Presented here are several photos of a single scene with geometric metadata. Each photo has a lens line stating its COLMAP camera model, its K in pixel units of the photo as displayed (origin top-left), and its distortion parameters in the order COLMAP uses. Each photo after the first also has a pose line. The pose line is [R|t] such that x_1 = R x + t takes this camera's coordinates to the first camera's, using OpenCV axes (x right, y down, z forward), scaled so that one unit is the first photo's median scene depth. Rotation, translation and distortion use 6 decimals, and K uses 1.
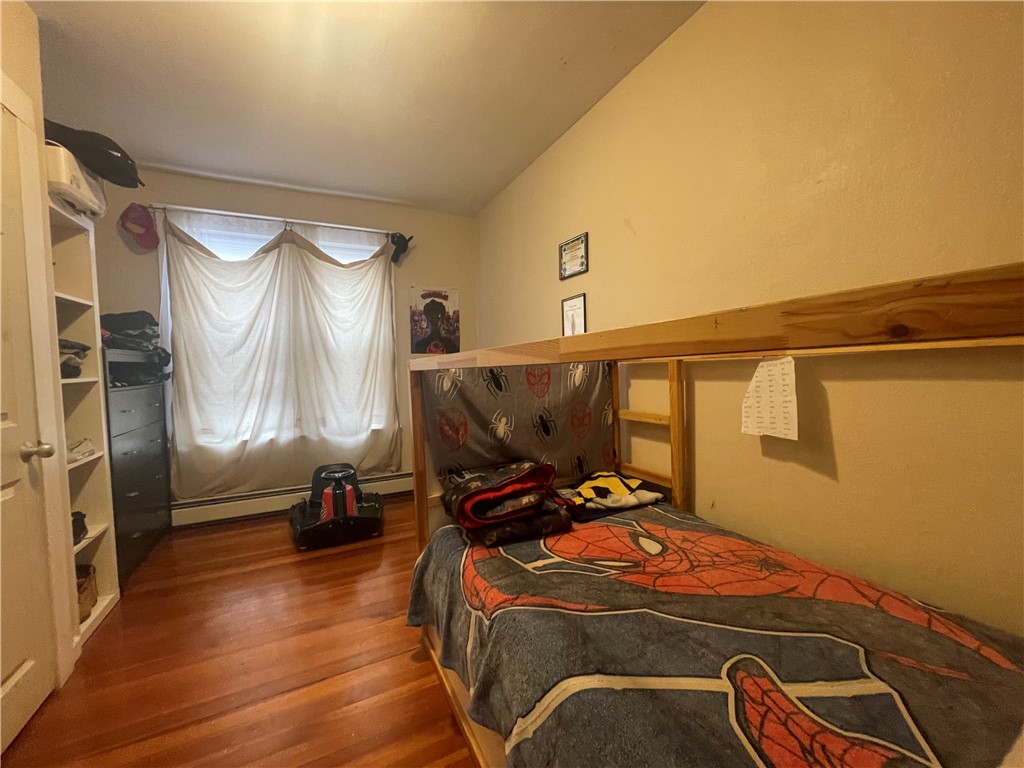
lens RADIAL K [[410.3, 0, 512.1], [0, 410.3, 383.1], [0, 0, 1]] dist [-0.004792, -0.000094]
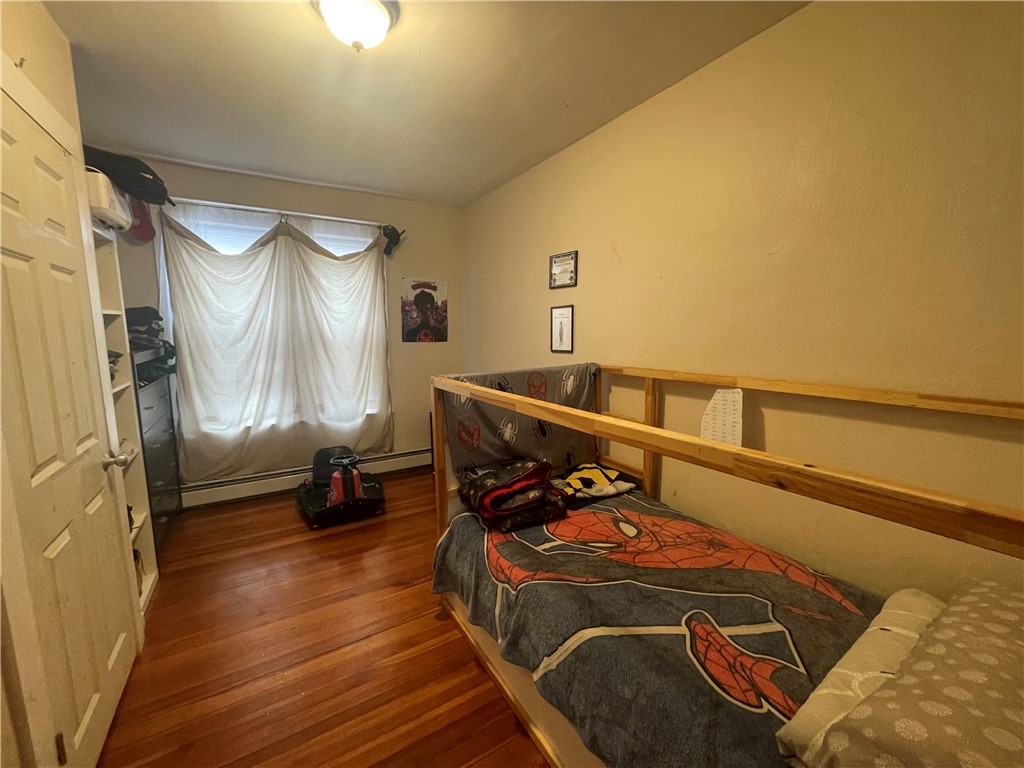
lens RADIAL K [[410.3, 0, 512.4], [0, 410.3, 382.6], [0, 0, 1]] dist [-0.004792, -0.000094]
pose [[0.995897, 0.011737, 0.089734, -0.115051], [-0.019506, 0.996086, 0.086206, -0.130740], [-0.088371, -0.087602, 0.992228, -0.165155]]
